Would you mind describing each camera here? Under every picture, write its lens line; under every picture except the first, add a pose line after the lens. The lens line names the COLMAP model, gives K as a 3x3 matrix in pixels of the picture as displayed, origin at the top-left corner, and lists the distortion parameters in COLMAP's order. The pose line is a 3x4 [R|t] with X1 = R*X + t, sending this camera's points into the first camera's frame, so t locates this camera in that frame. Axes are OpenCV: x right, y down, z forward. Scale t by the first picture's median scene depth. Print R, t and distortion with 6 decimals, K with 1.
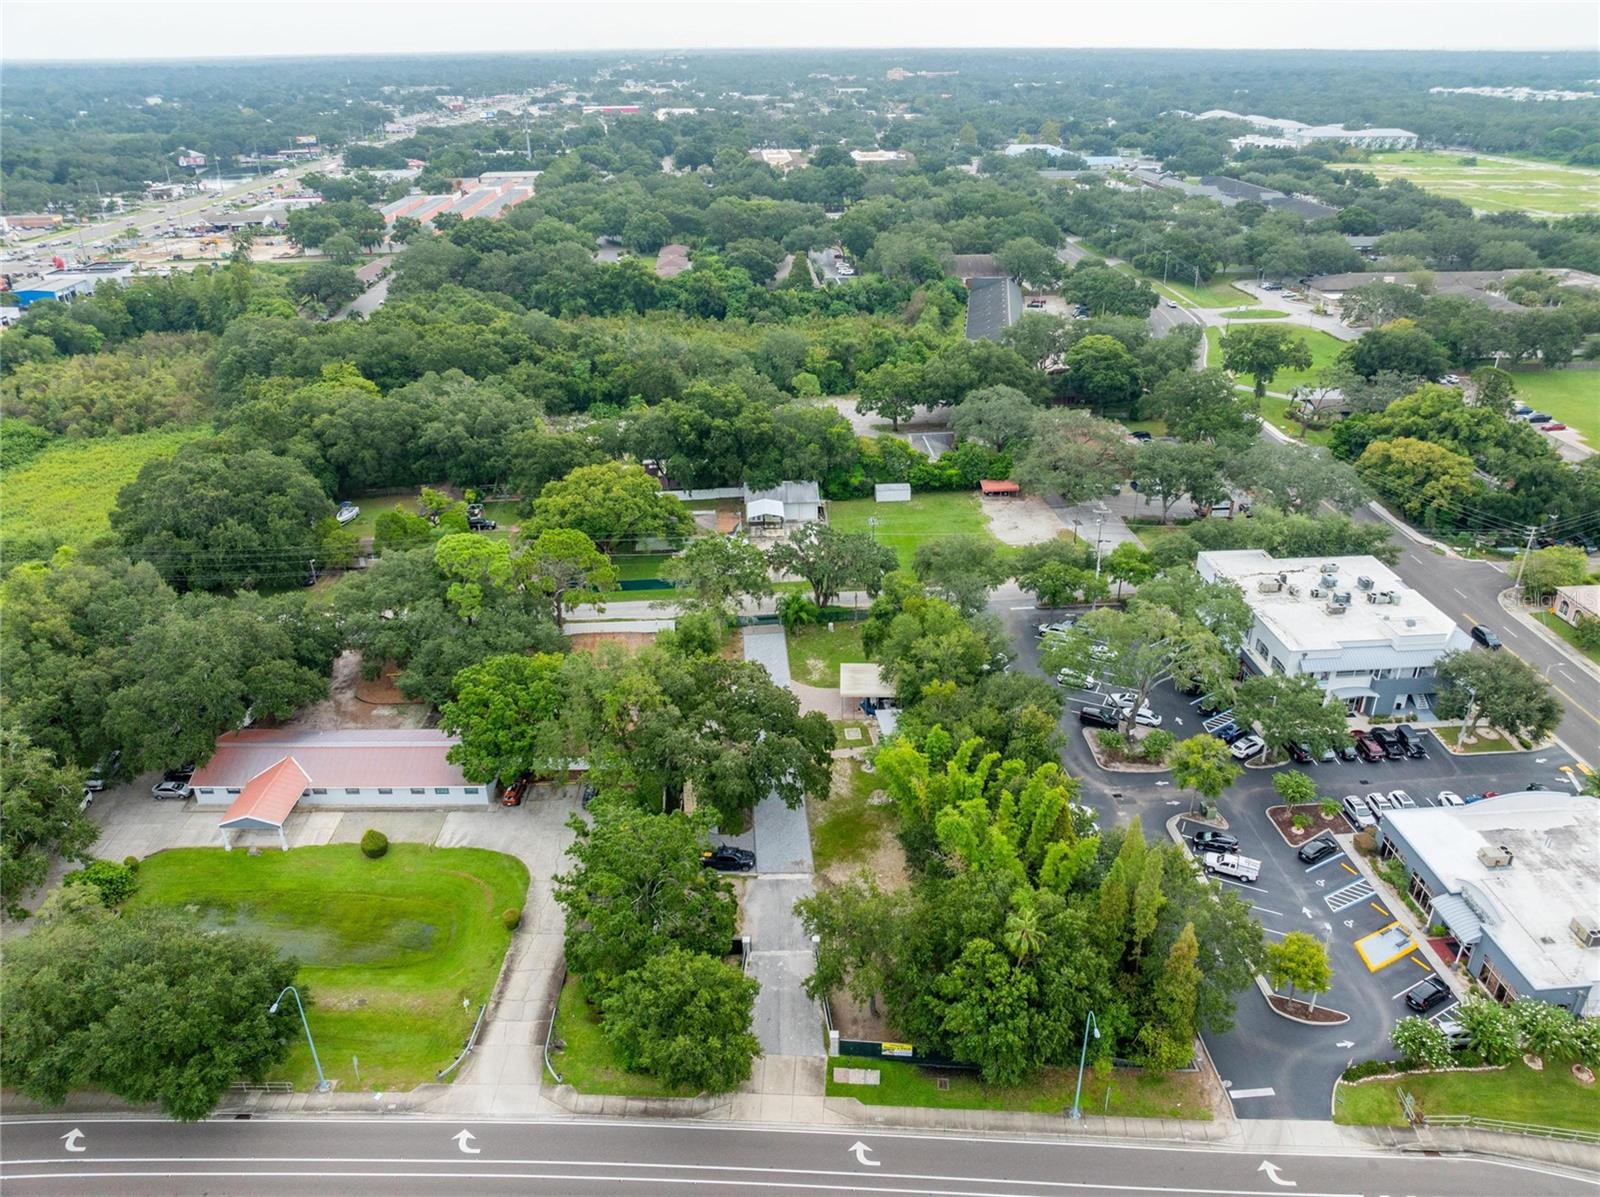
lens RADIAL K [[1123.7, 0, 809.1], [0, 1123.7, 595.0], [0, 0, 1]] dist [-0.035687, -0.001010]
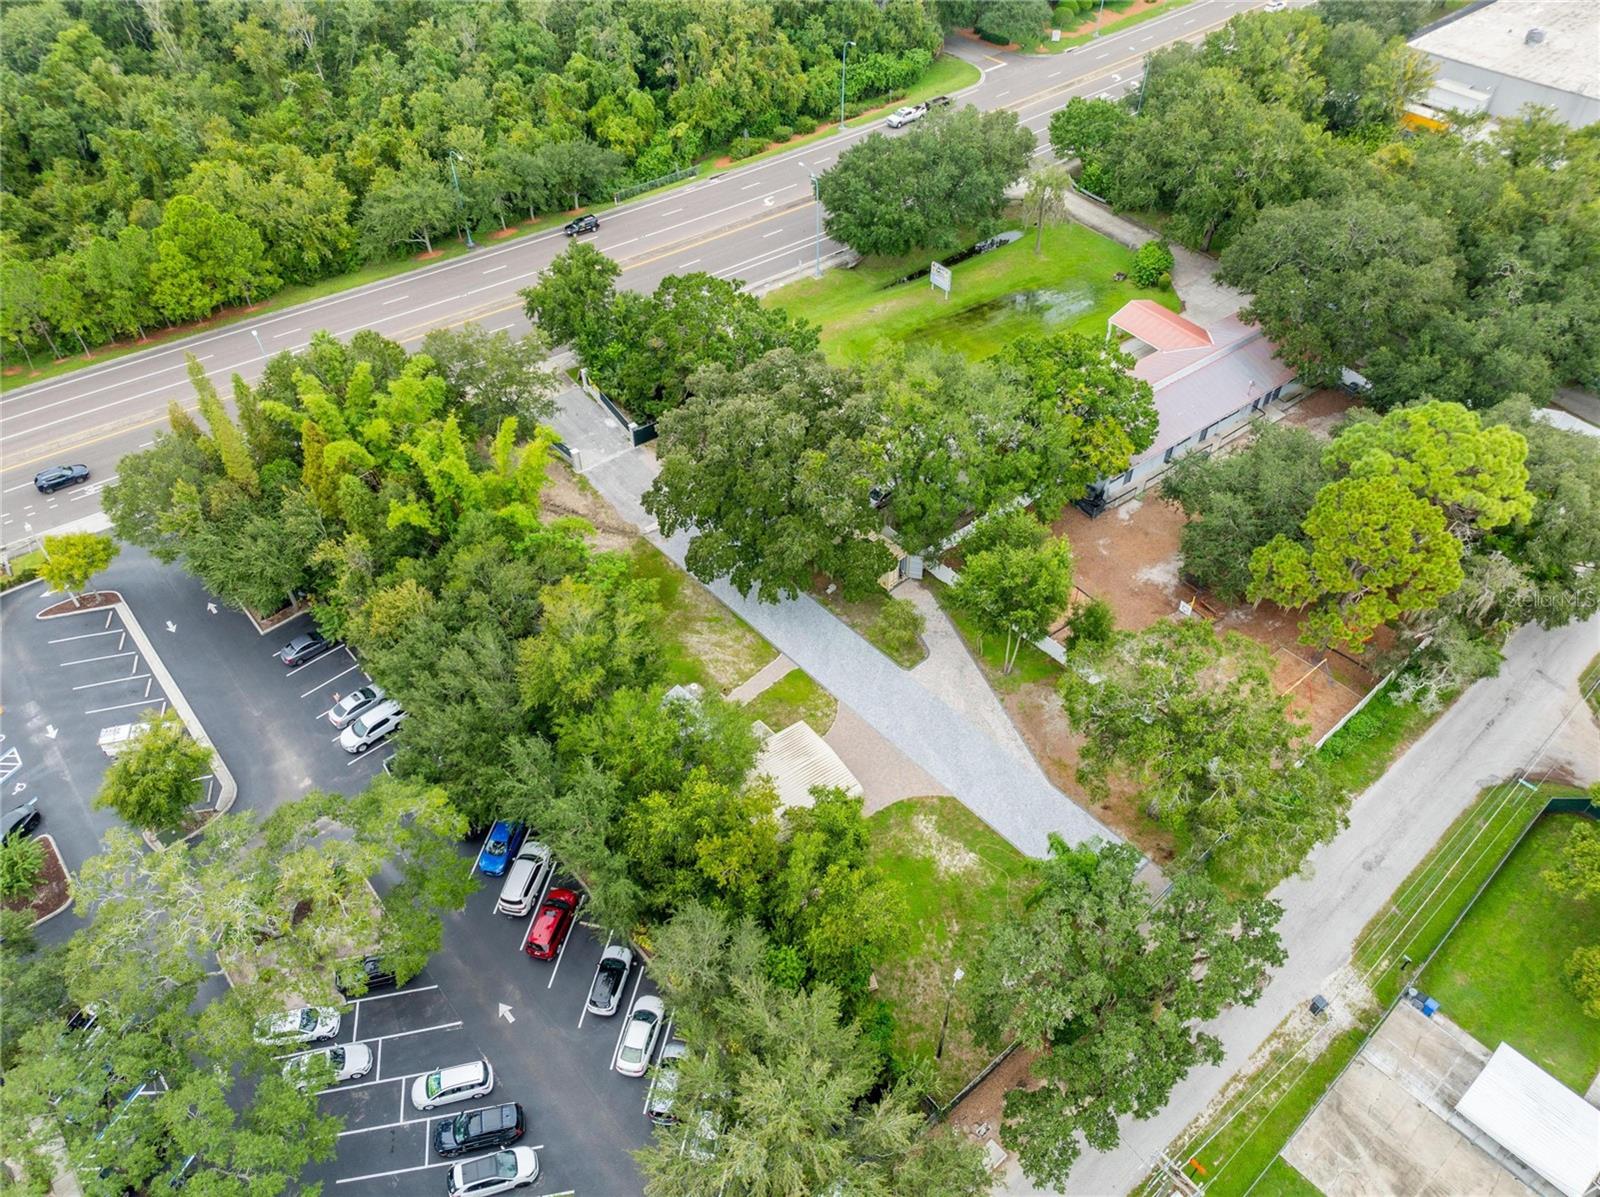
lens RADIAL K [[1123.7, 0, 809.1], [0, 1123.7, 595.0], [0, 0, 1]] dist [-0.035687, -0.001010]
pose [[-0.799964, 0.428382, -0.420175, 0.262952], [-0.259943, 0.383715, 0.886111, -0.494041], [0.540821, 0.818078, -0.195603, 1.166510]]
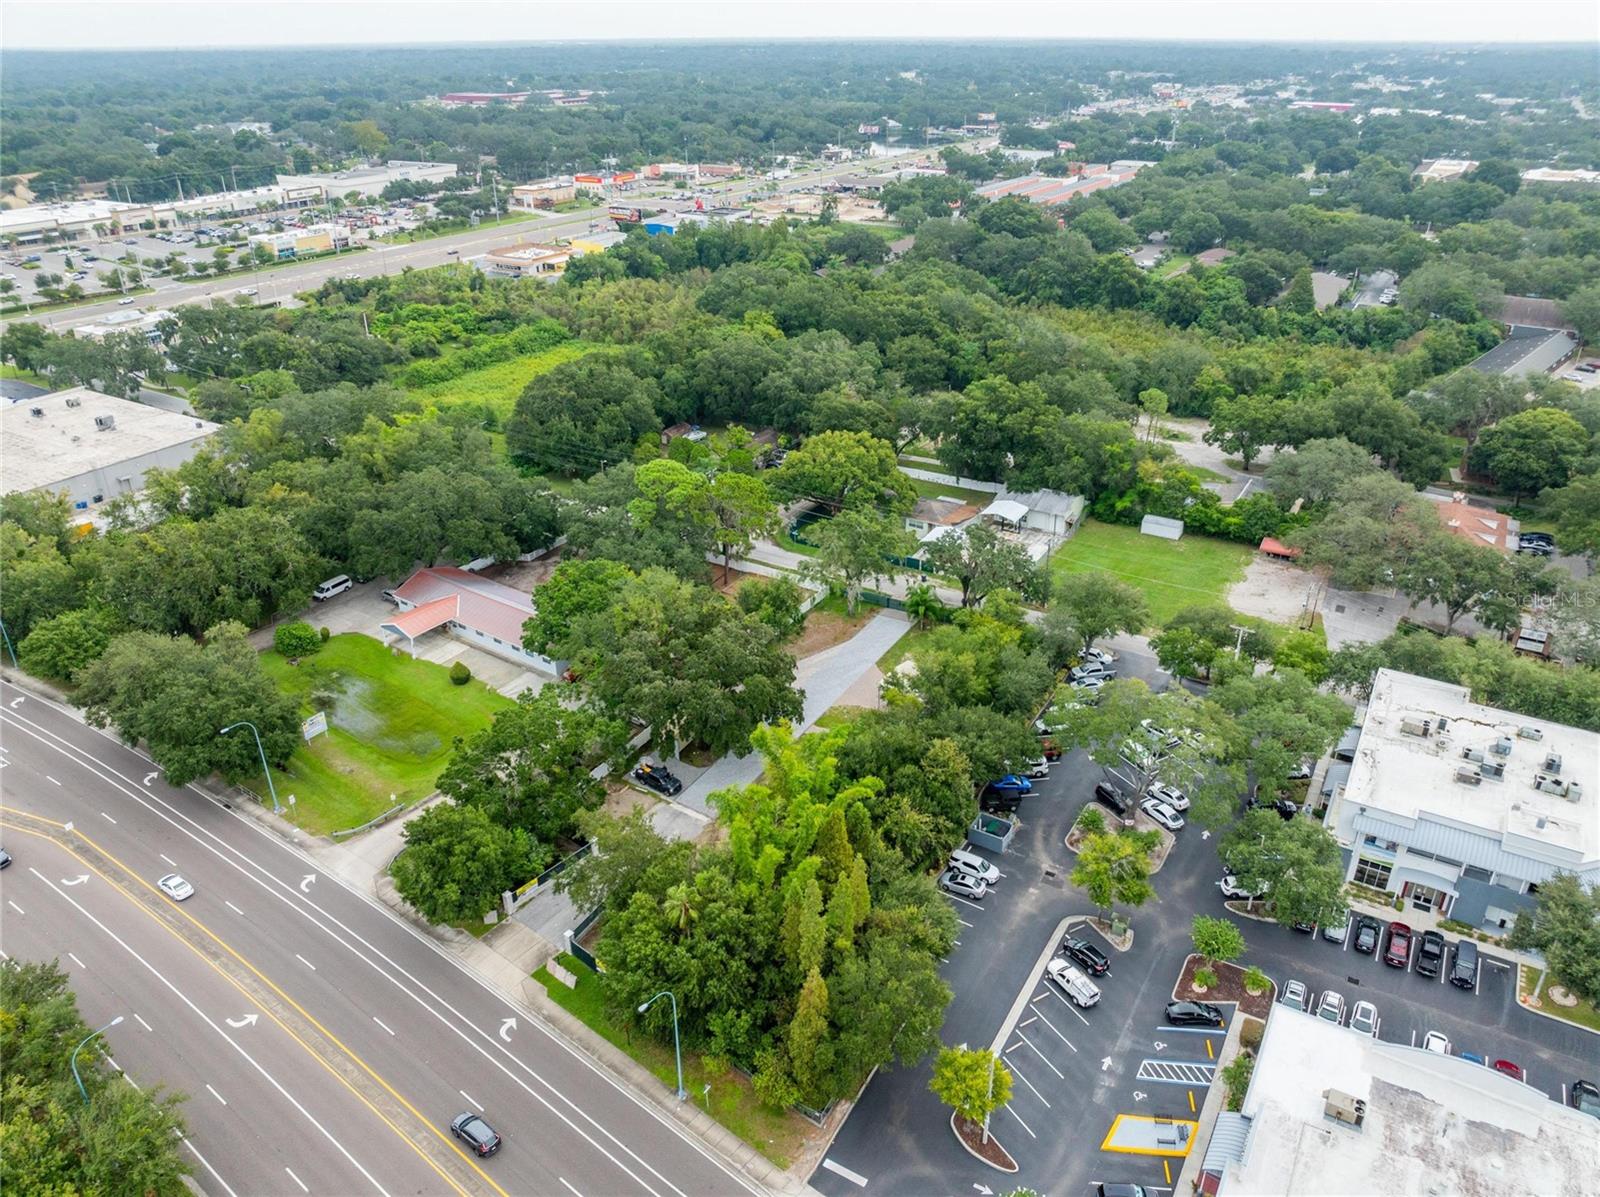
lens RADIAL K [[1123.7, 0, 809.1], [0, 1123.7, 595.0], [0, 0, 1]] dist [-0.035687, -0.001010]
pose [[0.819944, 0.261471, -0.509239, 0.516177], [-0.256232, 0.963134, 0.081958, -0.062487], [0.511895, 0.063282, 0.856714, 0.108370]]
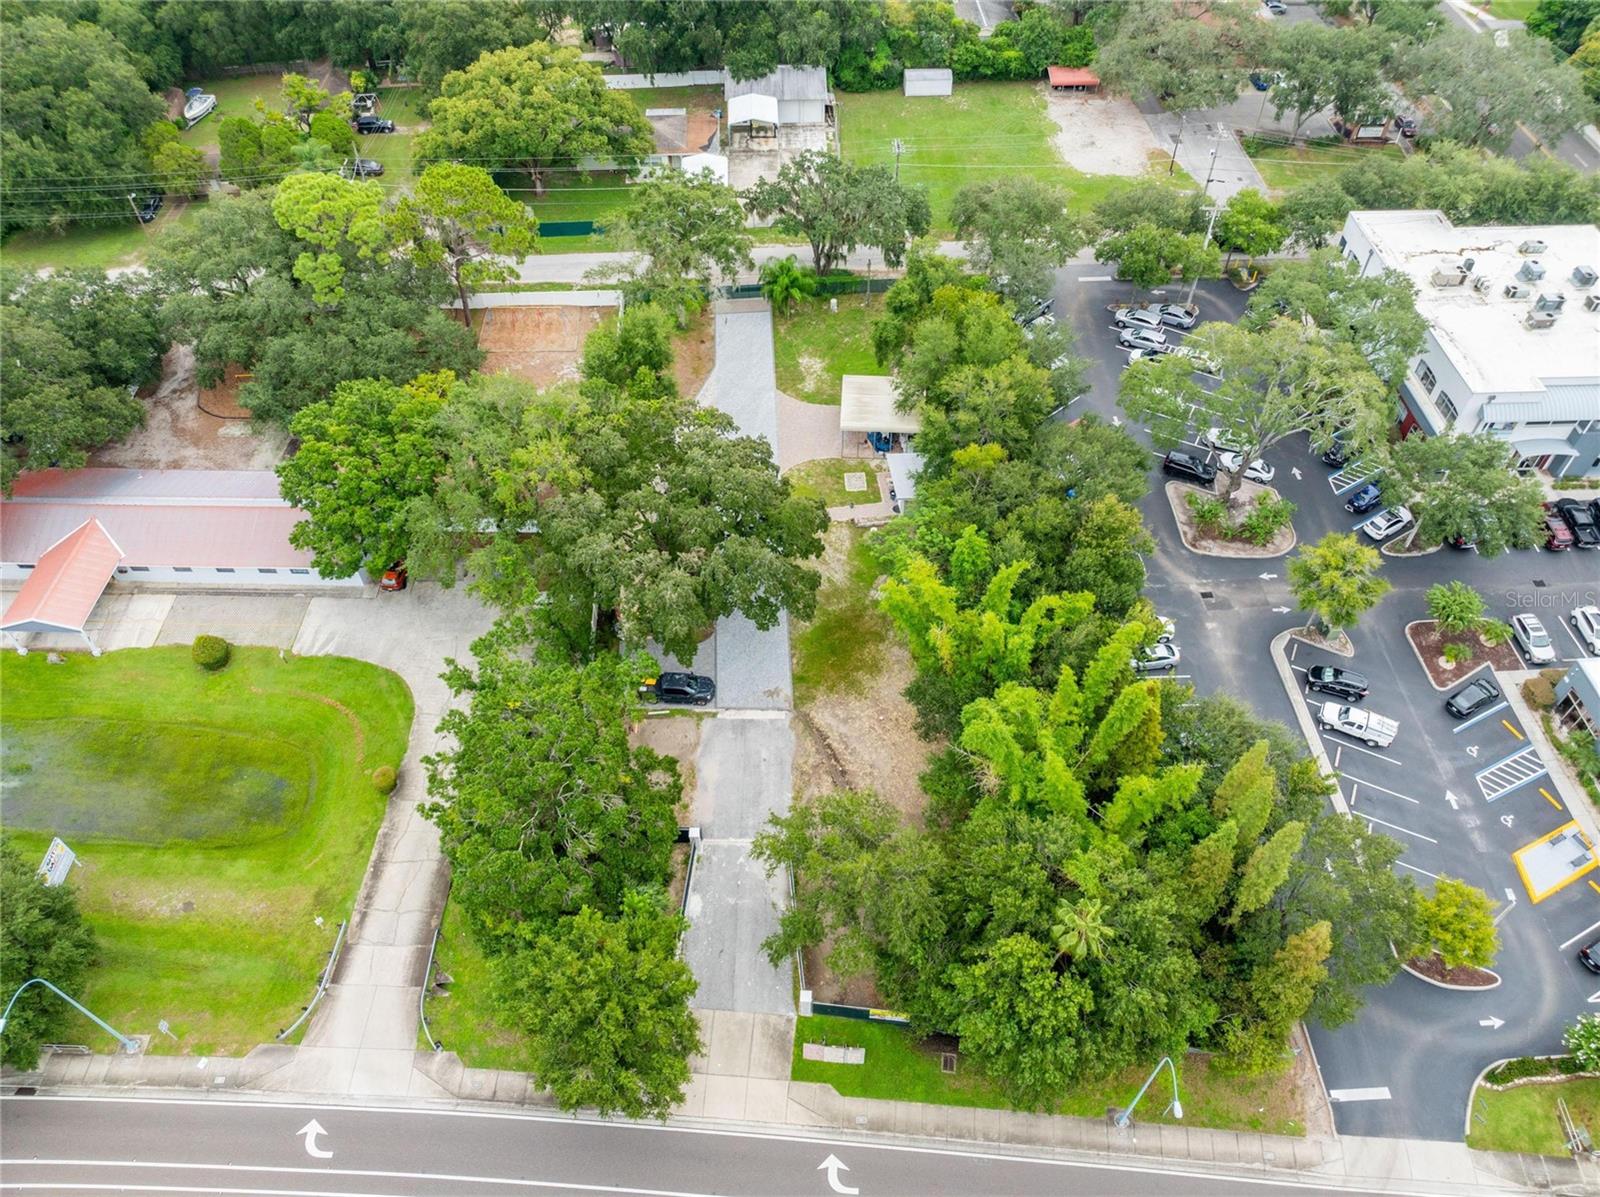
lens RADIAL K [[1128.5, 0, 808.0], [0, 1128.5, 590.9], [0, 0, 1]] dist [-0.052207, 0.026815]
pose [[0.999647, 0.024551, -0.010175, 0.018352], [-0.018731, 0.922484, 0.385581, -0.104362], [0.018853, -0.385254, 0.922618, 0.309057]]
